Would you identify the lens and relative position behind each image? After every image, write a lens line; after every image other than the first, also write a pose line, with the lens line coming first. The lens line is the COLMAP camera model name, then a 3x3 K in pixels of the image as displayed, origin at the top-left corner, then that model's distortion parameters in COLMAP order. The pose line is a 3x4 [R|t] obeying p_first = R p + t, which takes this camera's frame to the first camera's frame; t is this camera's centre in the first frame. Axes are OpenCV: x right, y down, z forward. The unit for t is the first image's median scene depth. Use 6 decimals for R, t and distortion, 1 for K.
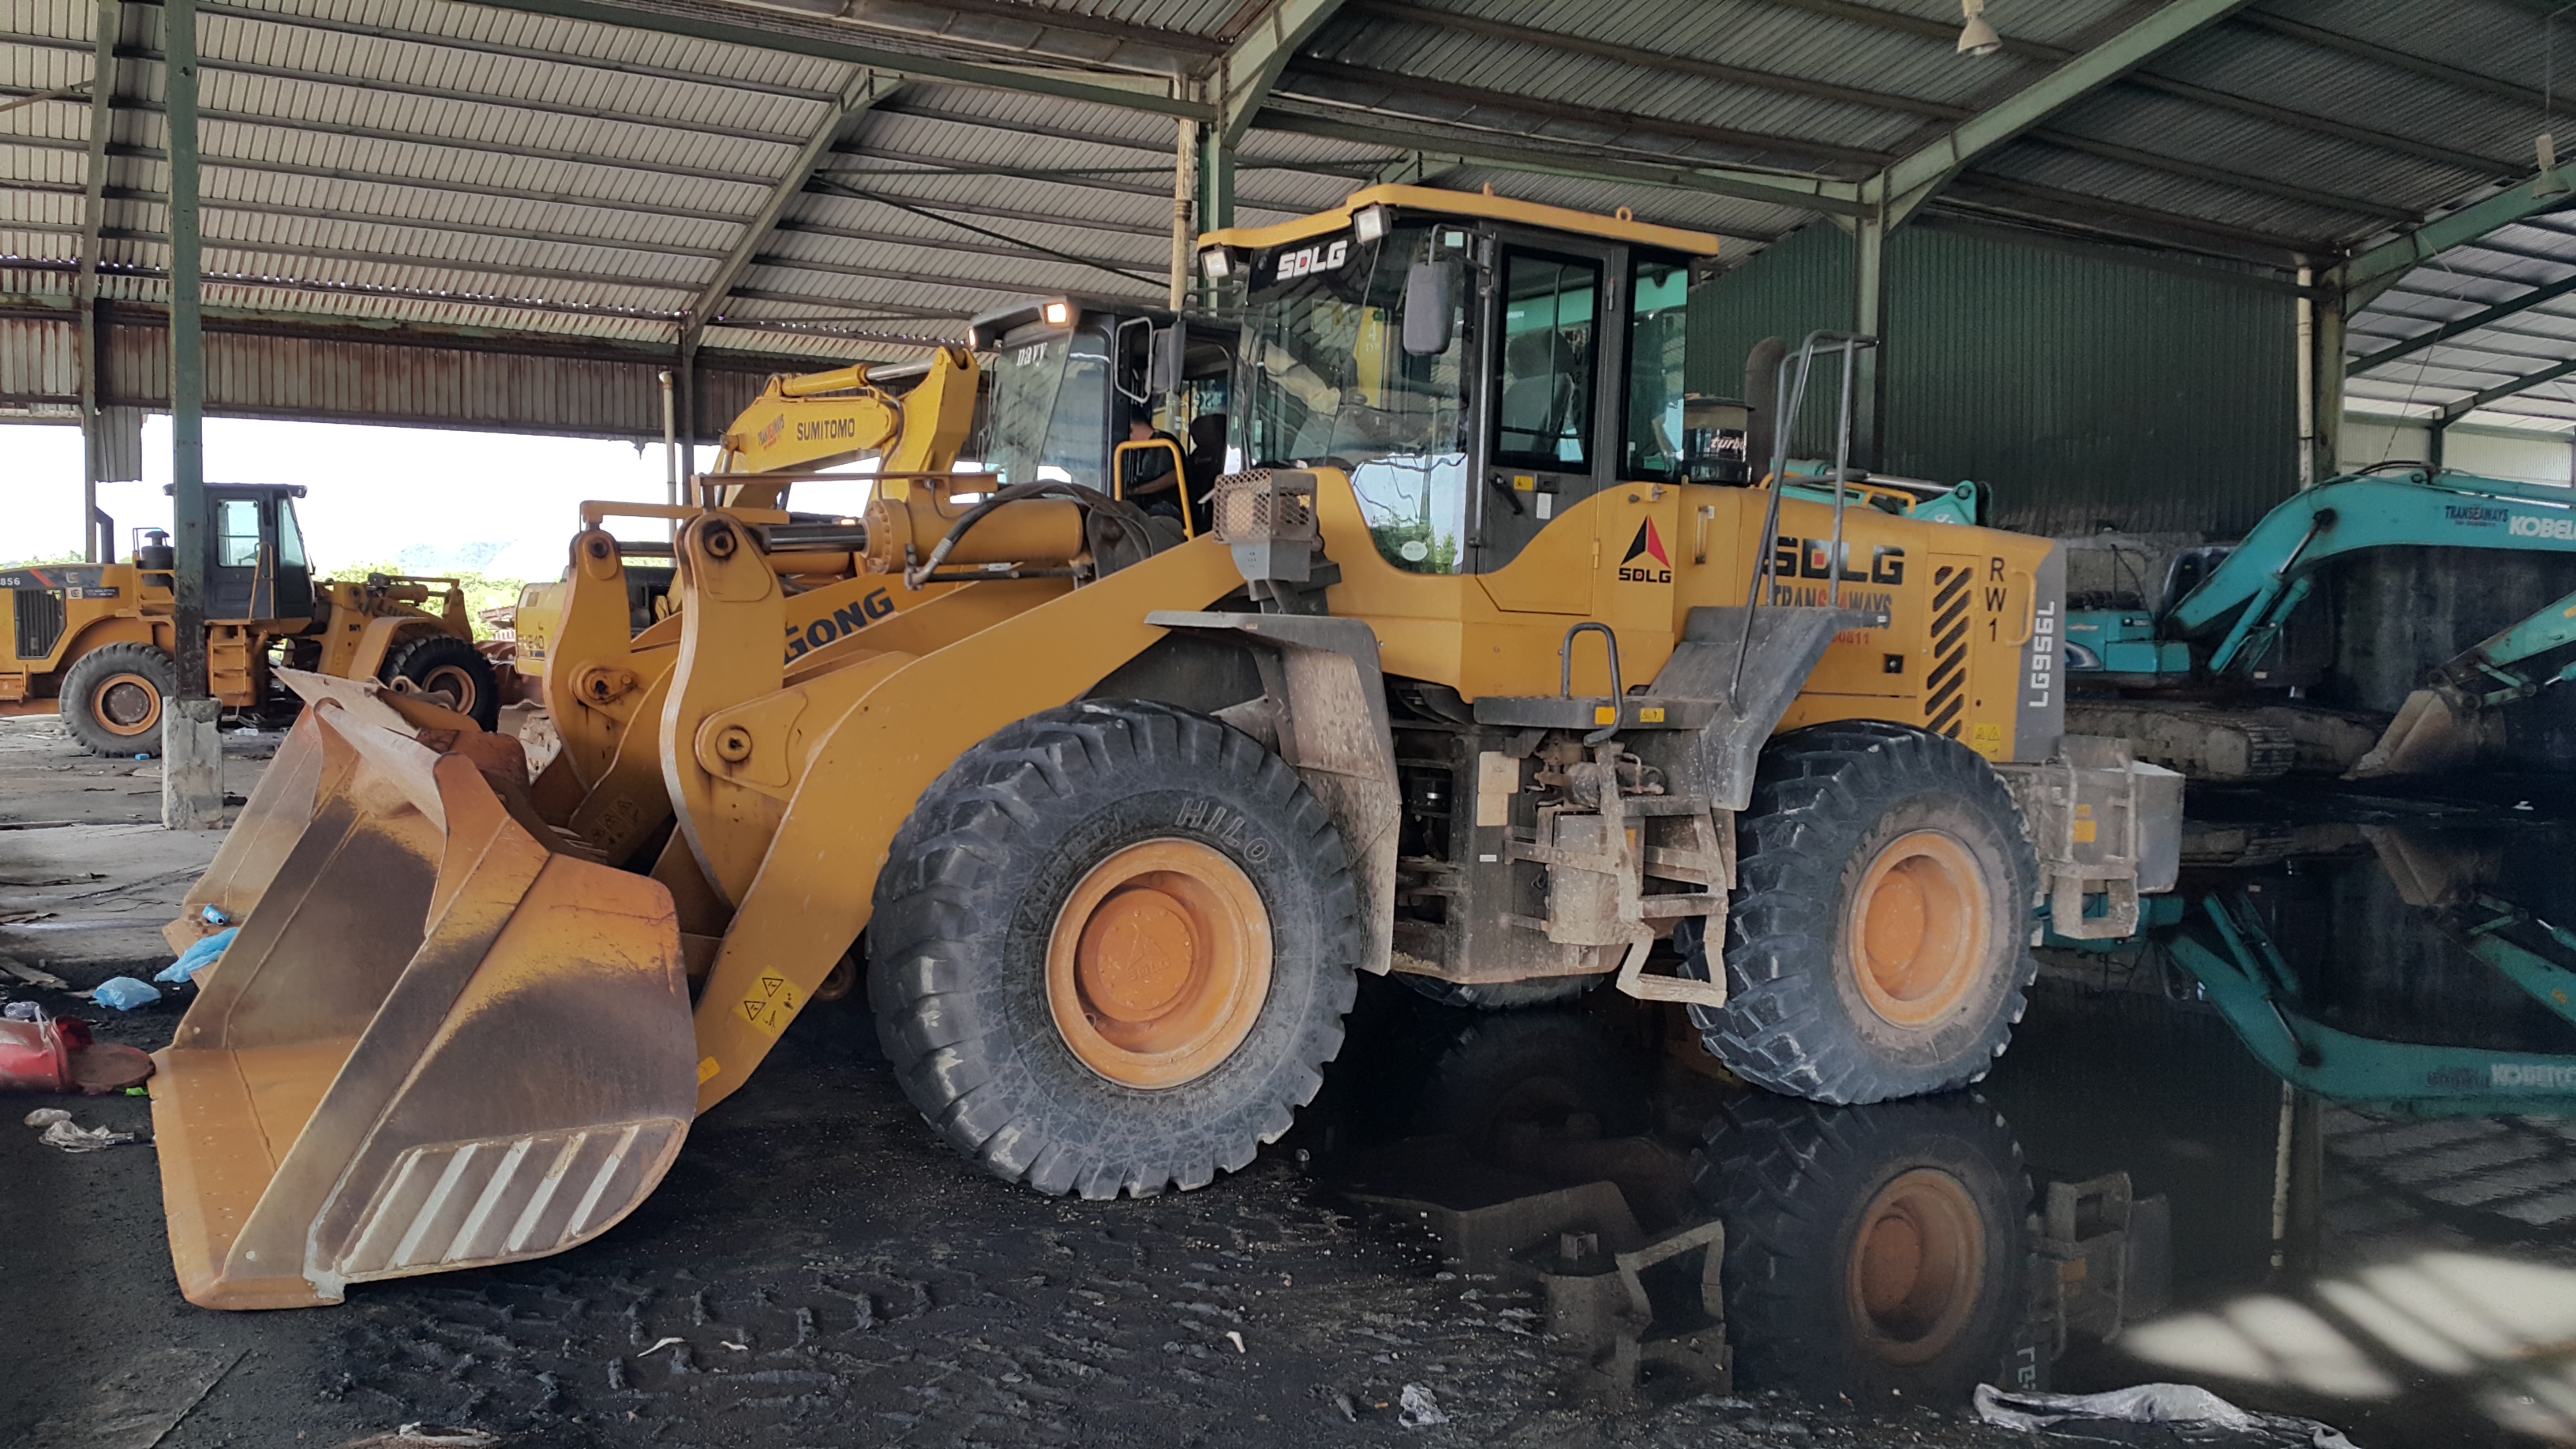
lens RADIAL K [[2061.7, 0, 1213.5], [0, 2061.7, 804.6], [0, 0, 1]] dist [0.121307, -0.229672]
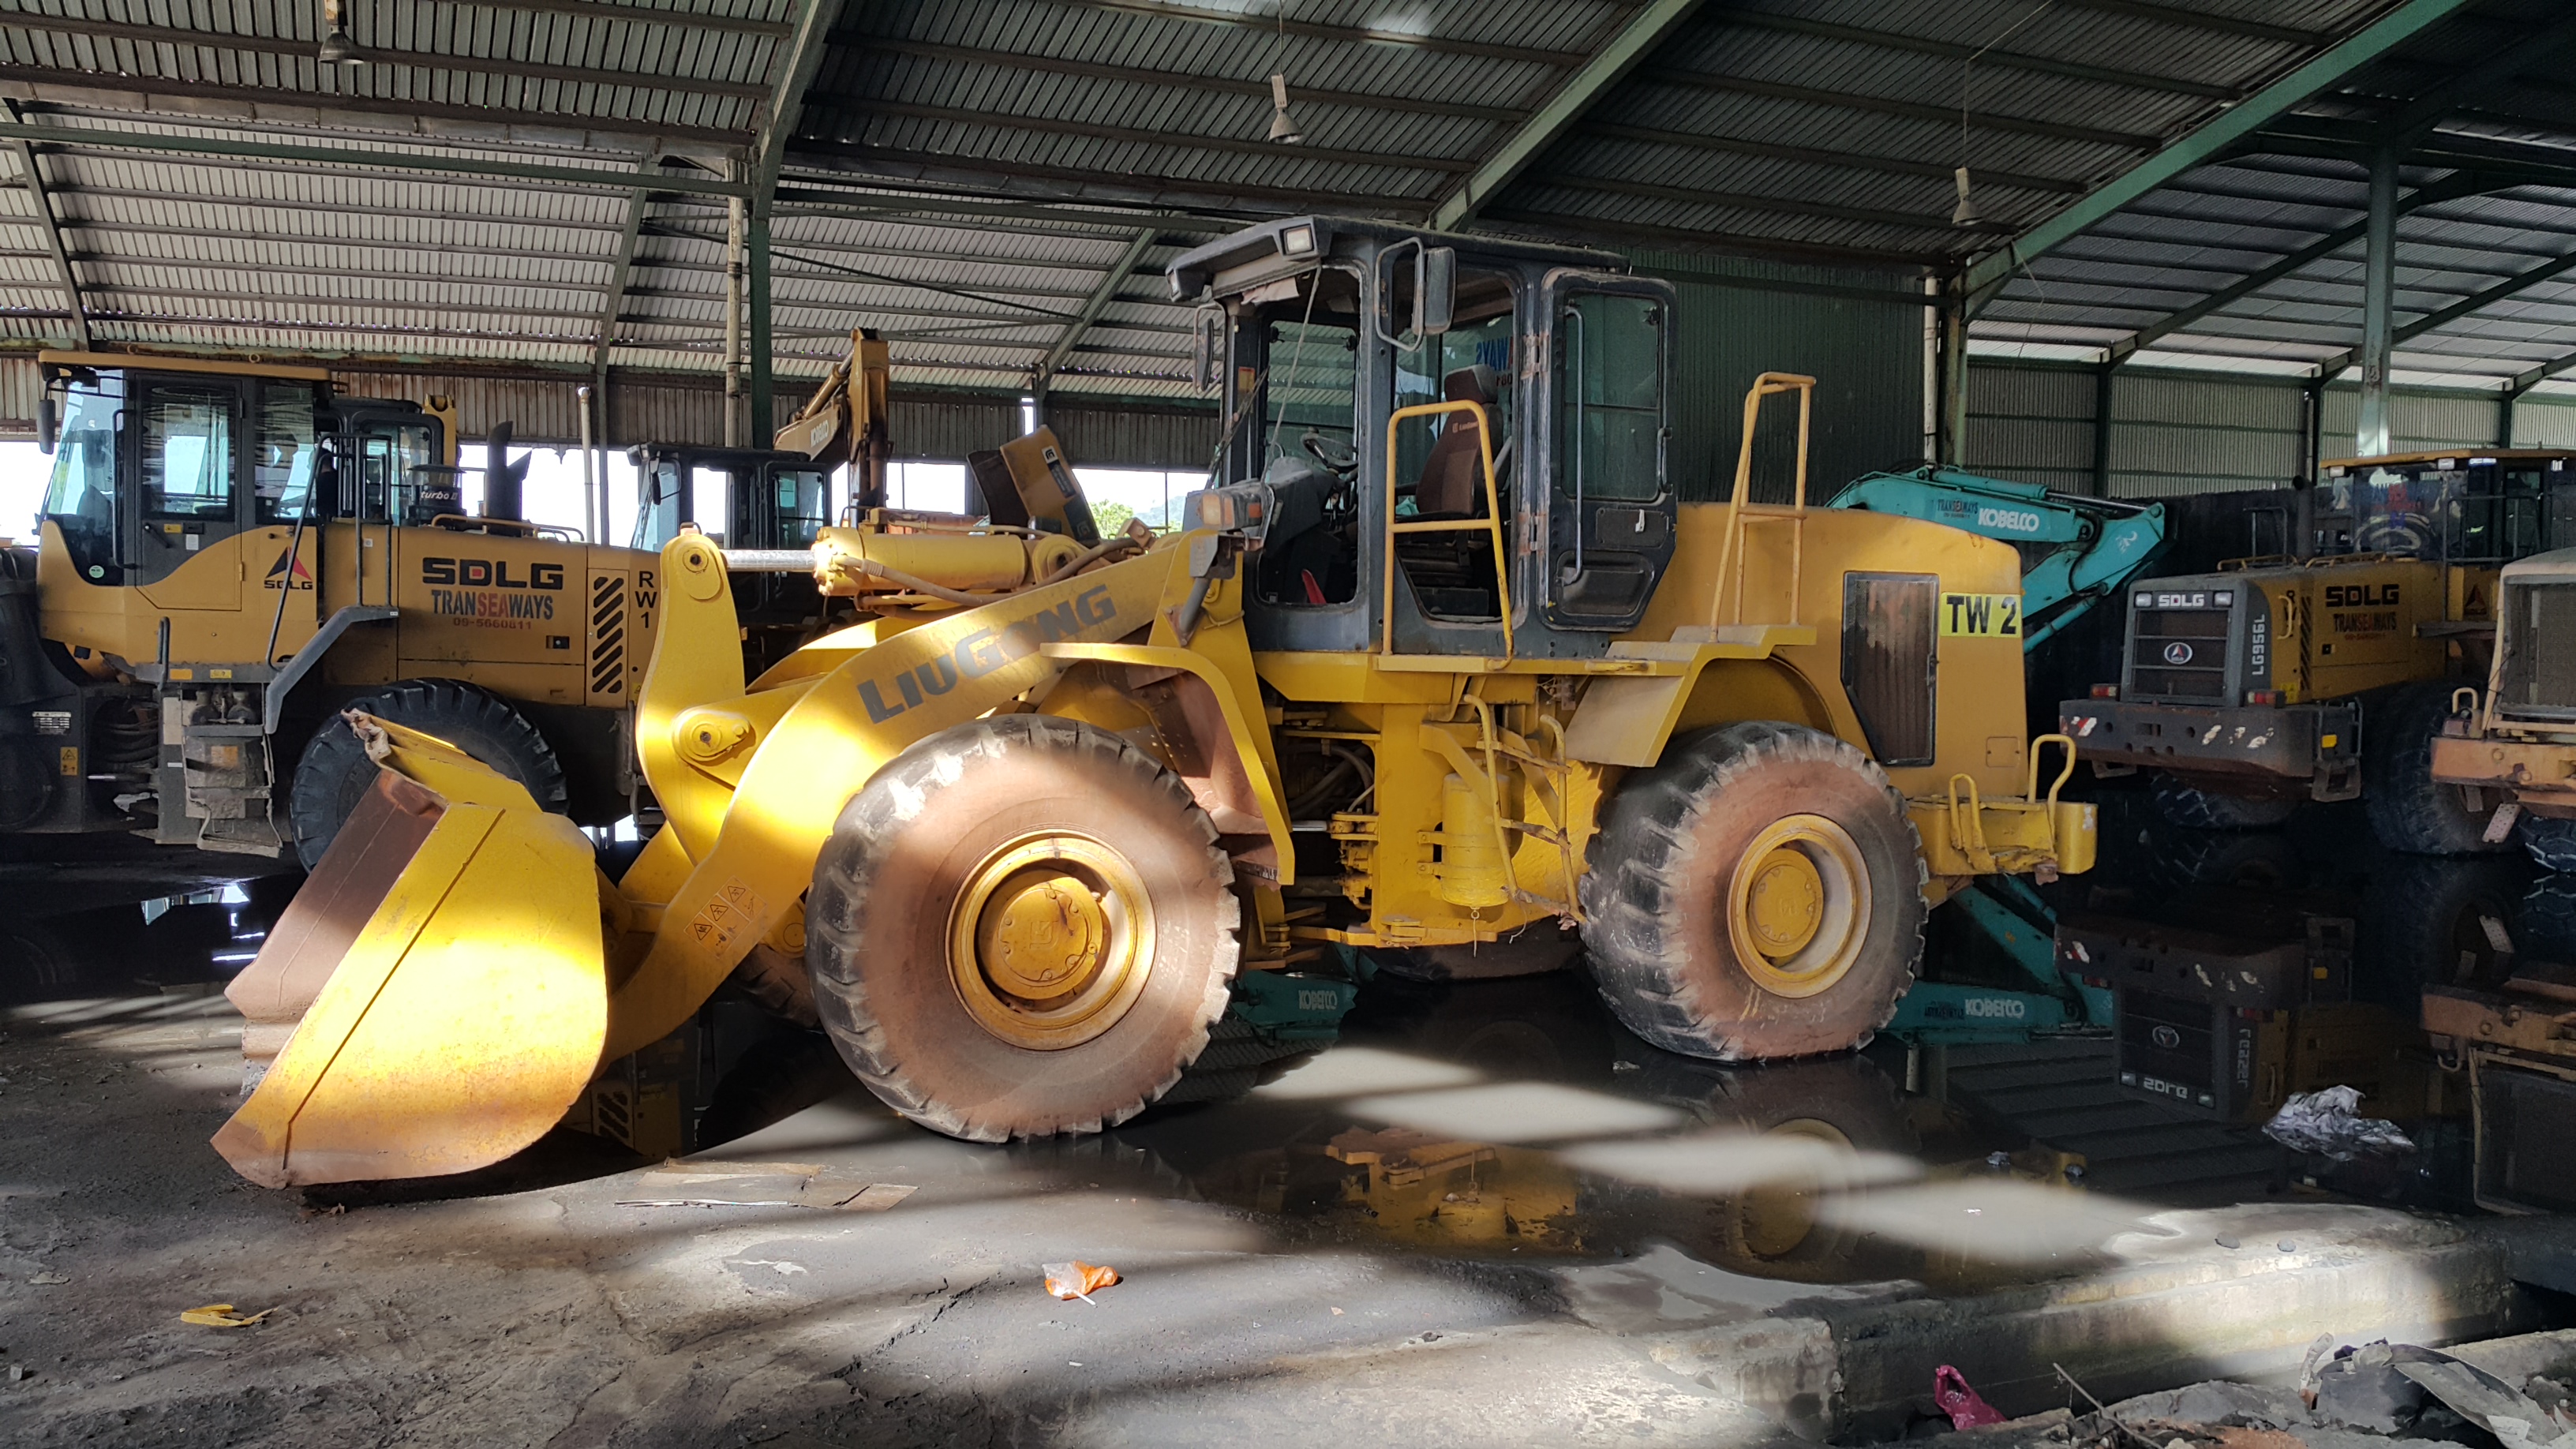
lens RADIAL K [[2112.7, 0, 1296.8], [0, 2112.7, 779.0], [0, 0, 1]] dist [0.099127, -0.193374]
pose [[0.991441, 0.008198, -0.130298, 0.299946], [-0.008511, 0.999962, -0.001847, 0.008127], [0.130278, 0.002940, 0.991473, -0.126521]]
